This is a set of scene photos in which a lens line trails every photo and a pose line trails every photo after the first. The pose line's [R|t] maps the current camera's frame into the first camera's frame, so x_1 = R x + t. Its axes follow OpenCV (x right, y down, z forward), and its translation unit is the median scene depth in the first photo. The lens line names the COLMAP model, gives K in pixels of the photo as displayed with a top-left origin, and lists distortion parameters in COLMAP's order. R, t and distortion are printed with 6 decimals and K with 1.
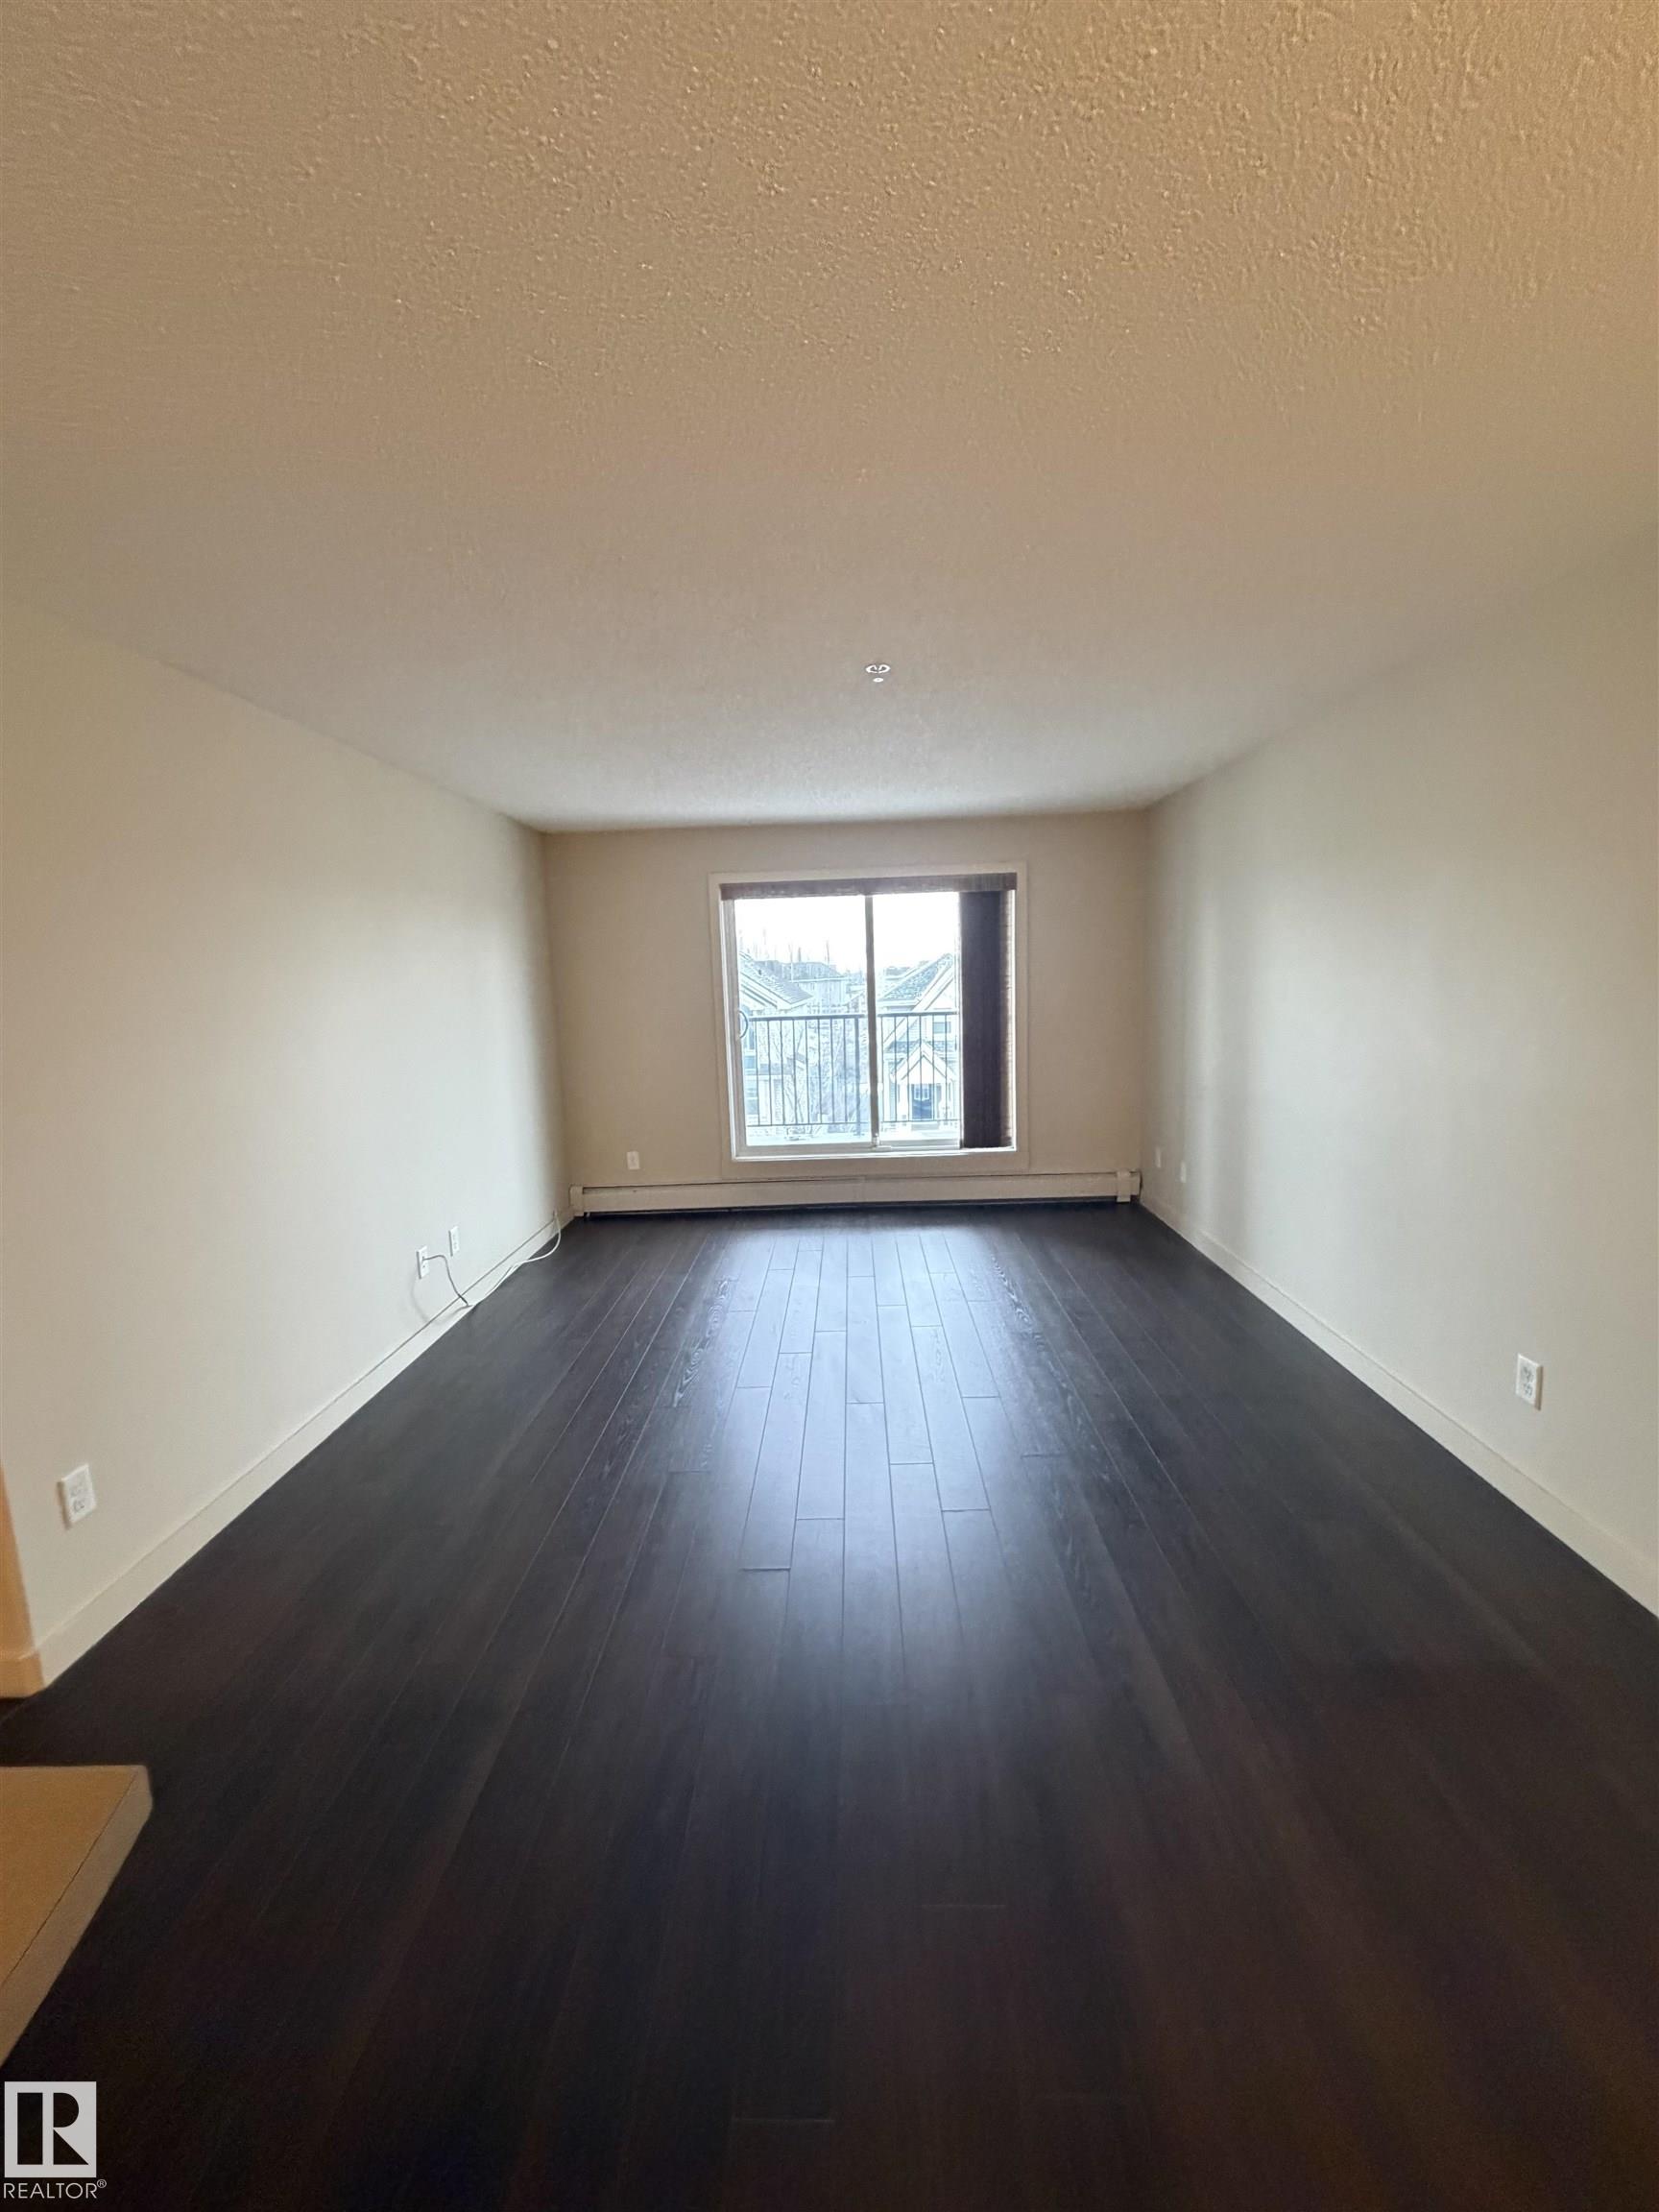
lens RADIAL K [[879.4, 0, 829.5], [0, 879.4, 1106.0], [0, 0, 1]] dist [0.000769, 0.000063]
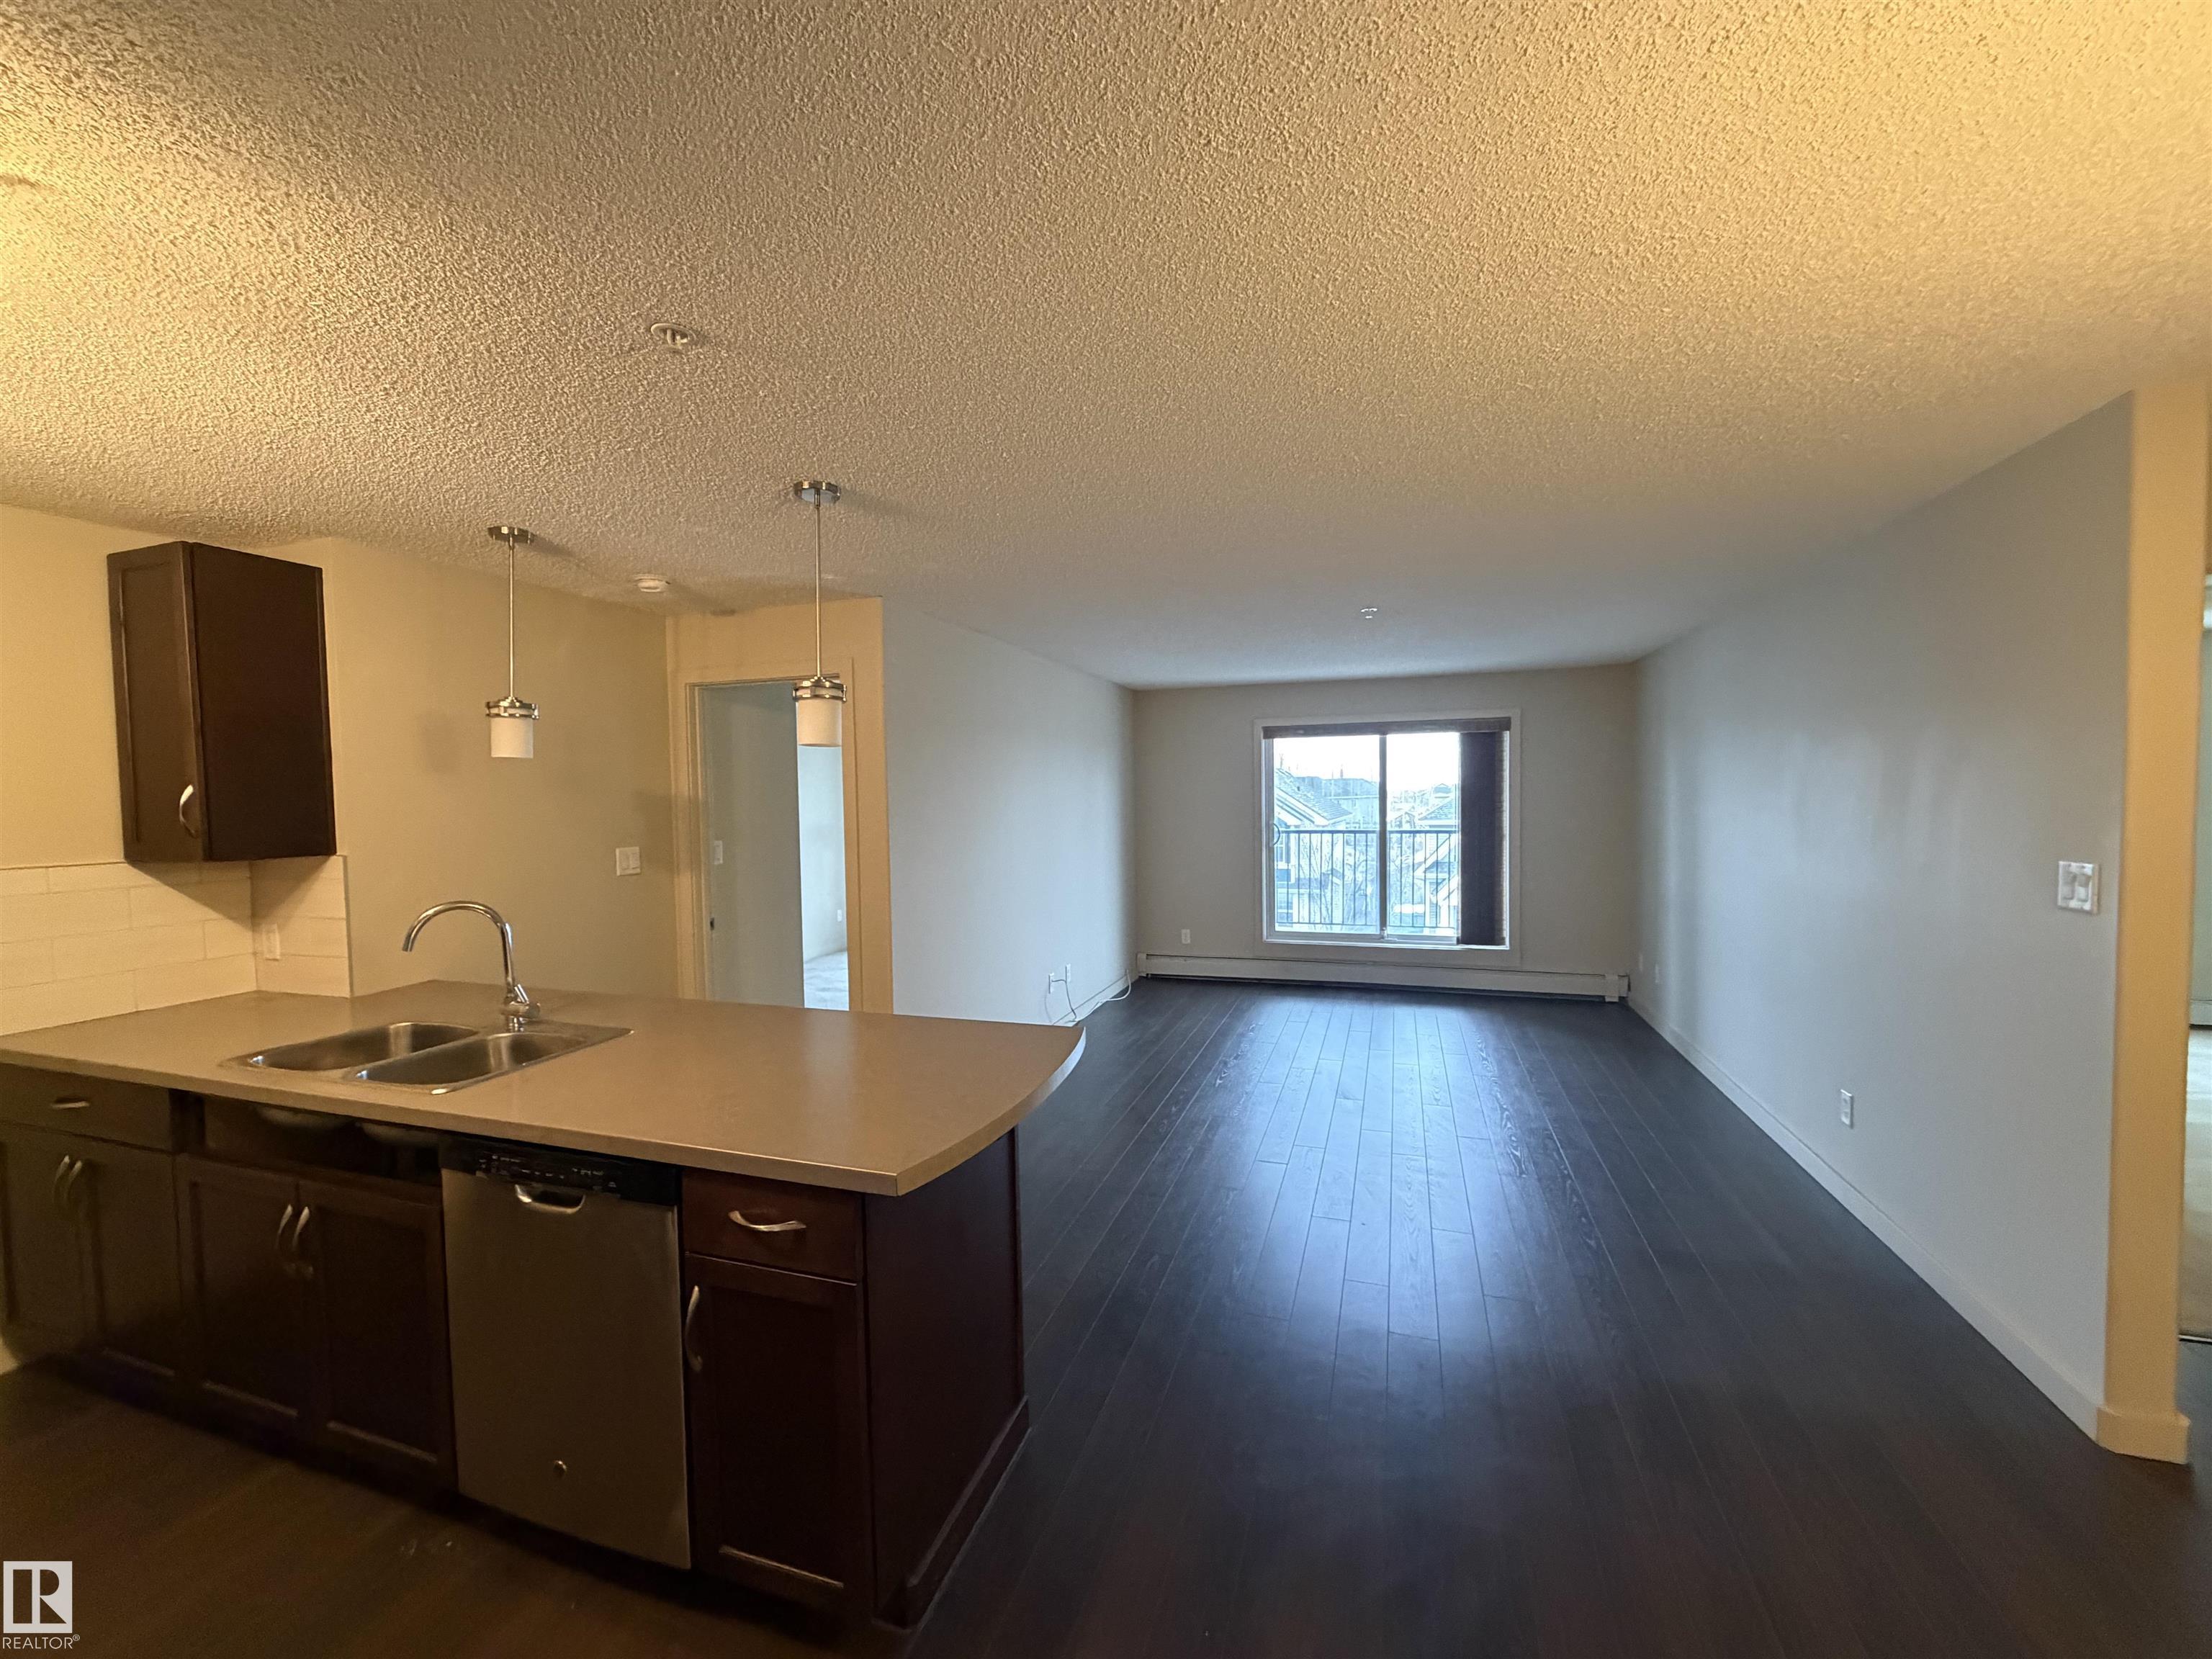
lens RADIAL K [[879.4, 0, 1106.0], [0, 879.4, 829.5], [0, 0, 1]] dist [0.000769, 0.000063]
pose [[0.956582, 0.030719, -0.289838, 0.035605], [-0.060144, 0.993832, -0.093168, 0.035302], [0.285189, 0.106555, 0.952530, -0.294649]]
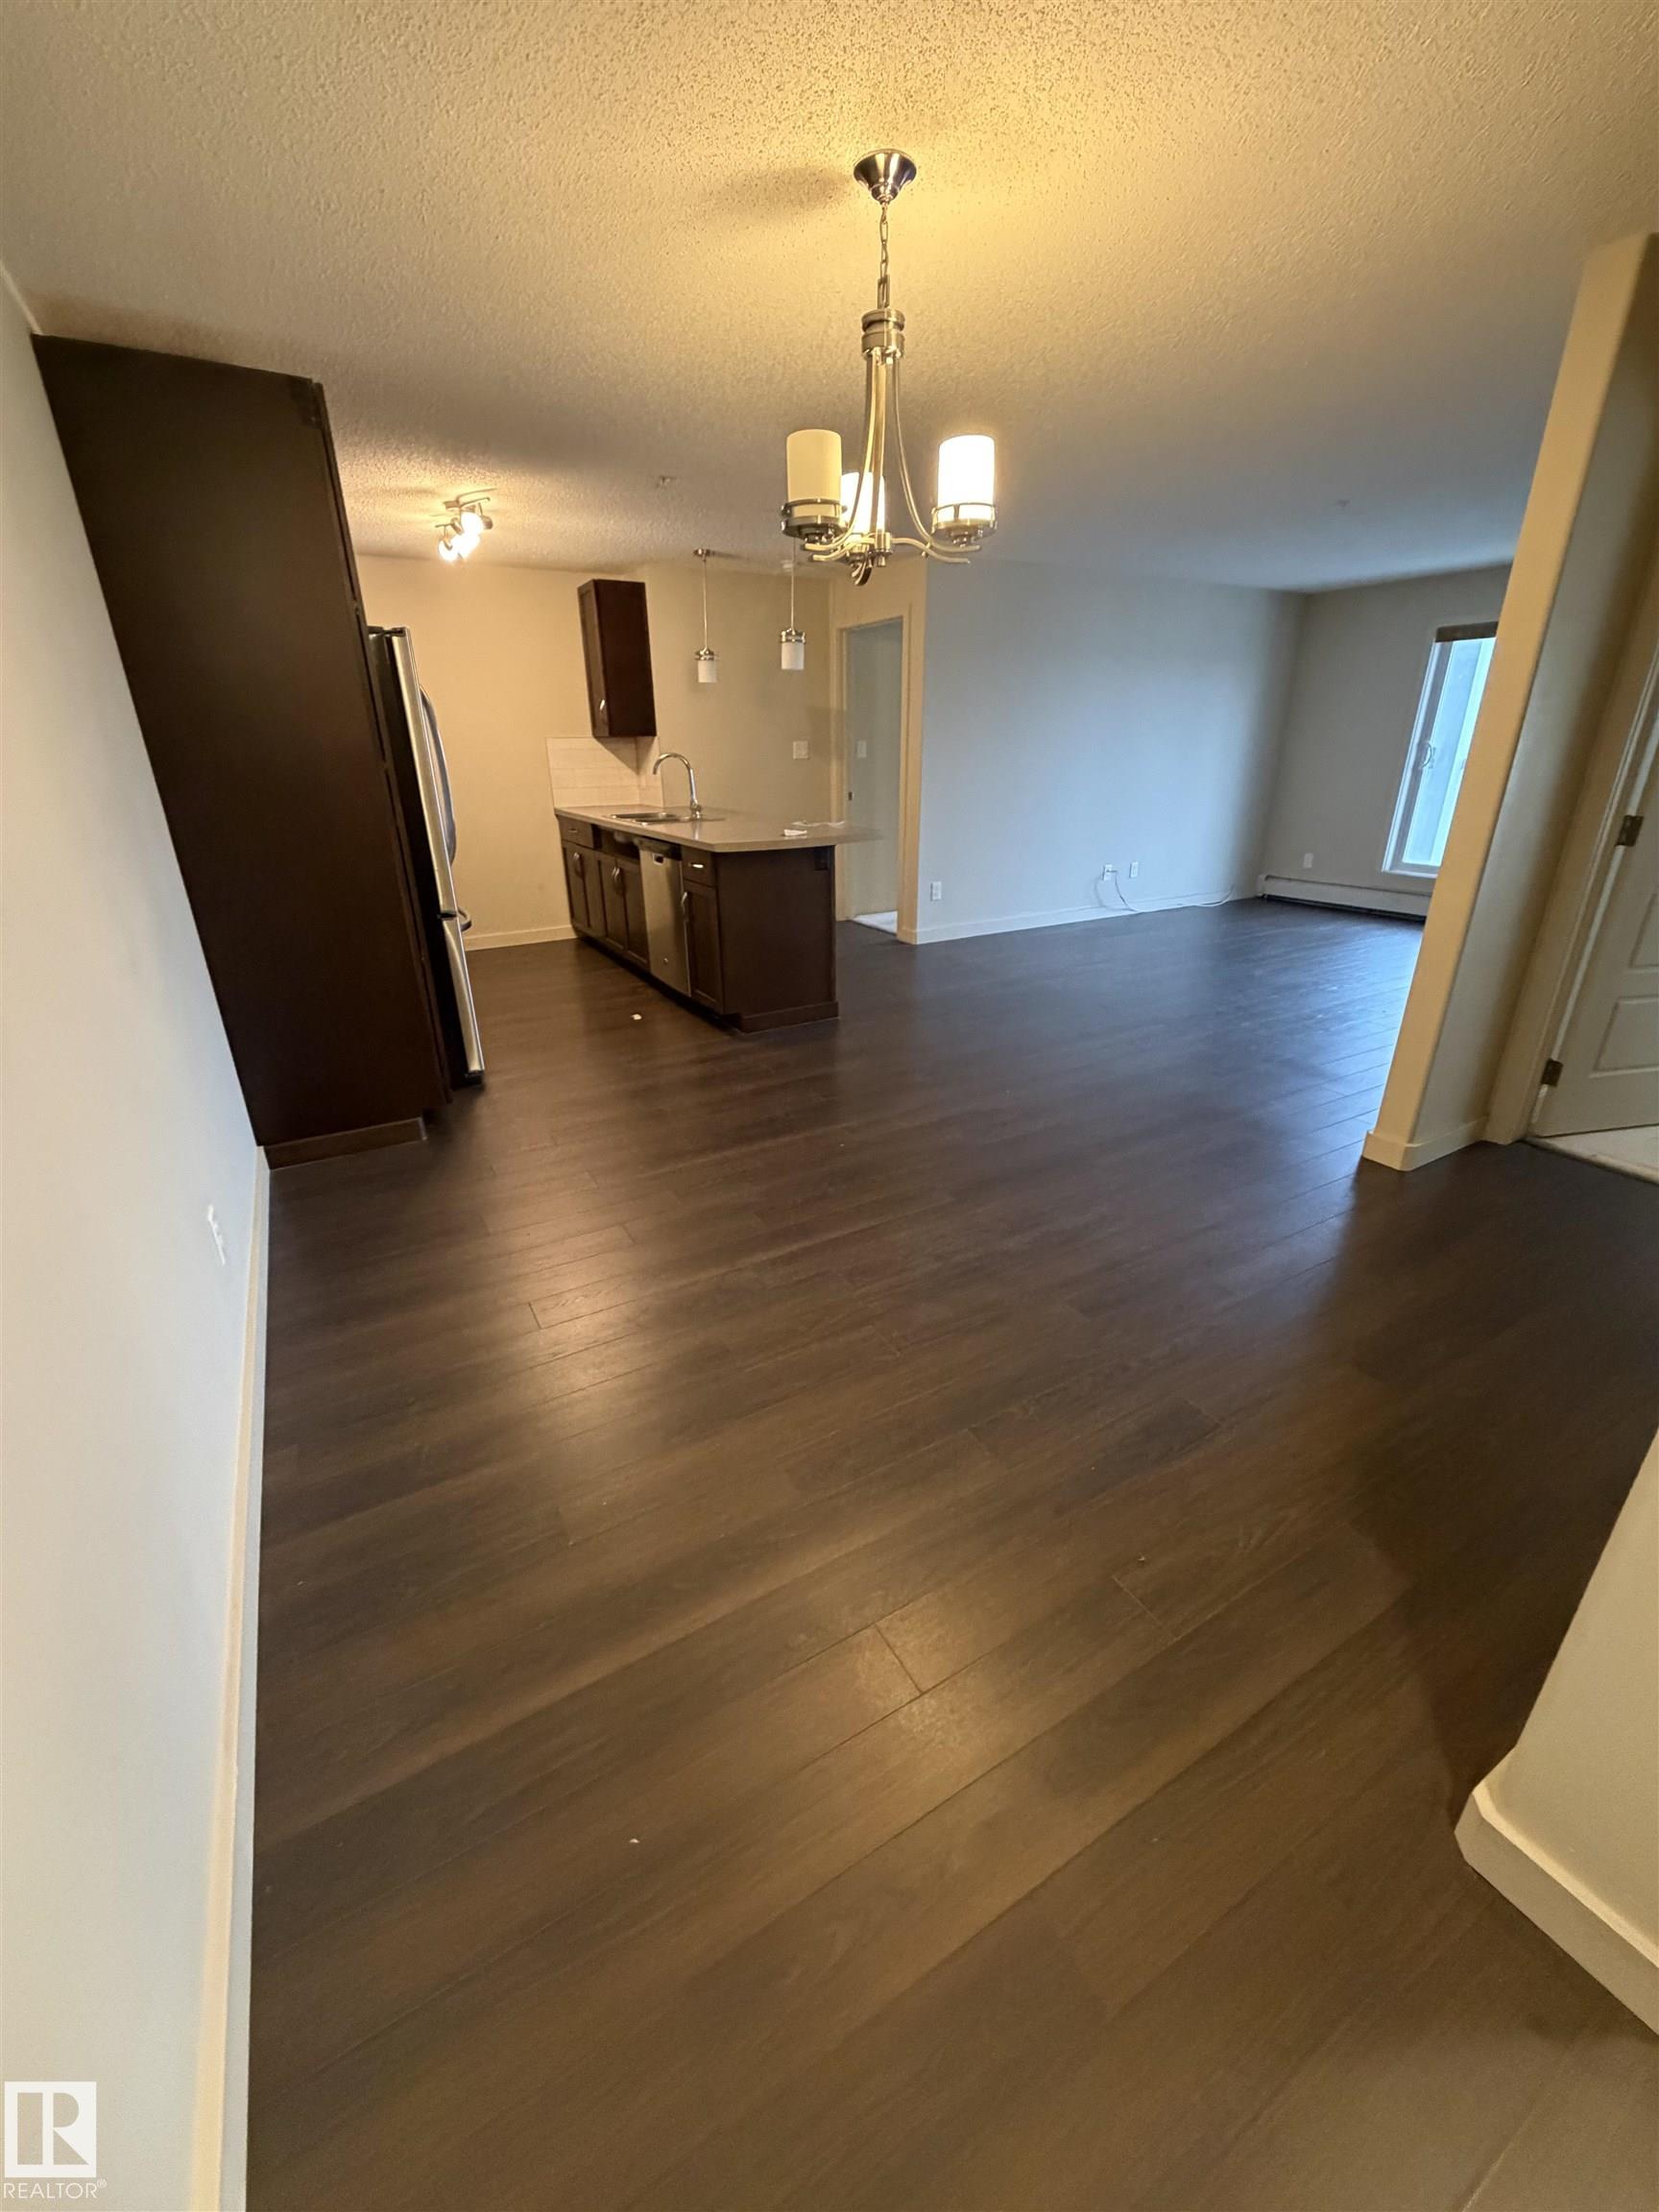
lens RADIAL K [[879.4, 0, 829.5], [0, 879.4, 1106.0], [0, 0, 1]] dist [0.000769, 0.000063]
pose [[0.522764, 0.352670, -0.776107, 0.589173], [-0.135276, 0.933196, 0.332935, 0.065580], [0.841676, -0.069057, 0.535549, -0.369636]]
